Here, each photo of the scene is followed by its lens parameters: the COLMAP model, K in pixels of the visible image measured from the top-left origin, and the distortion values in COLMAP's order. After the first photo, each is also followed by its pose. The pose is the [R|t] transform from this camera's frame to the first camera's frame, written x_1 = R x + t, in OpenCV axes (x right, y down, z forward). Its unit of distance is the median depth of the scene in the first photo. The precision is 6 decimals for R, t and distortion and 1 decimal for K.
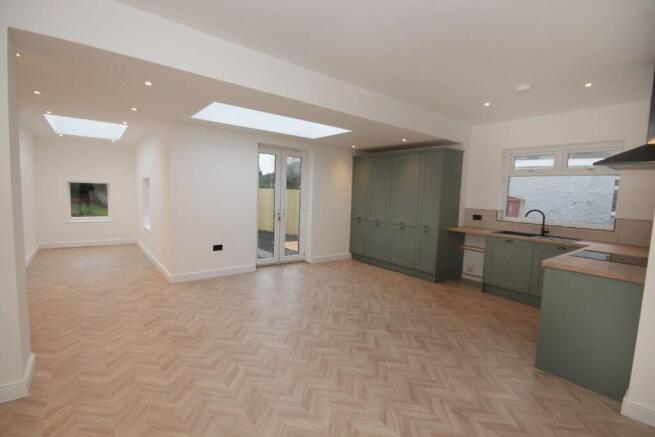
lens RADIAL K [[302.3, 0, 327.5], [0, 302.3, 218.5], [0, 0, 1]] dist [-0.000408, -0.000136]
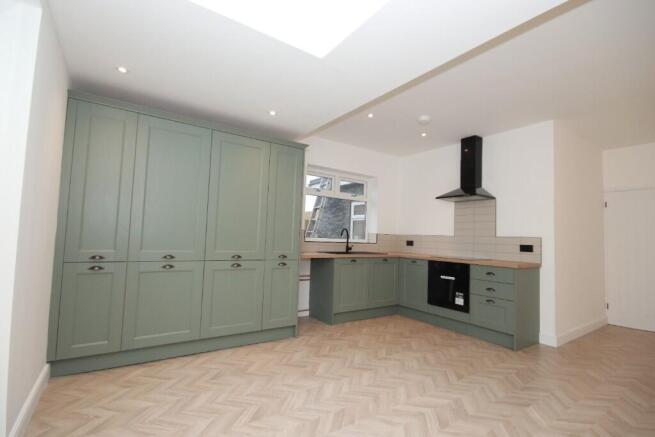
lens RADIAL K [[302.3, 0, 327.5], [0, 302.3, 218.5], [0, 0, 1]] dist [-0.000408, -0.000136]
pose [[0.068568, 0.029060, 0.997223, -0.418823], [0.052761, 0.998071, -0.032712, -0.036870], [-0.996250, 0.054857, 0.066902, 1.118144]]
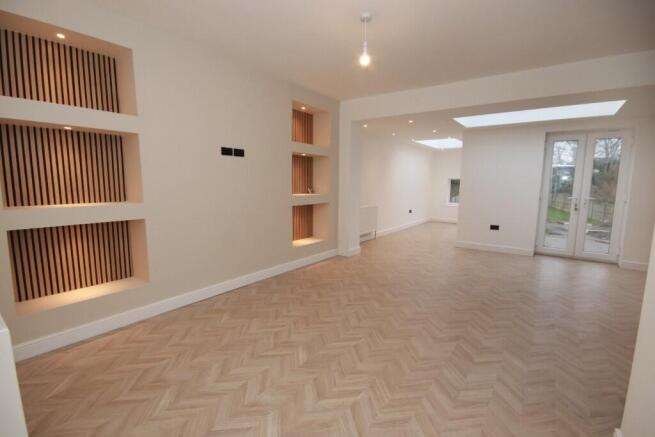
lens RADIAL K [[310.7, 0, 327.5], [0, 310.7, 218.5], [0, 0, 1]] dist [0.000653, 0.000148]
pose [[0.263114, 0.084548, -0.961053, 0.803539], [-0.083809, 0.994390, 0.064536, 0.045123], [0.961118, 0.063564, 0.268724, 0.027719]]
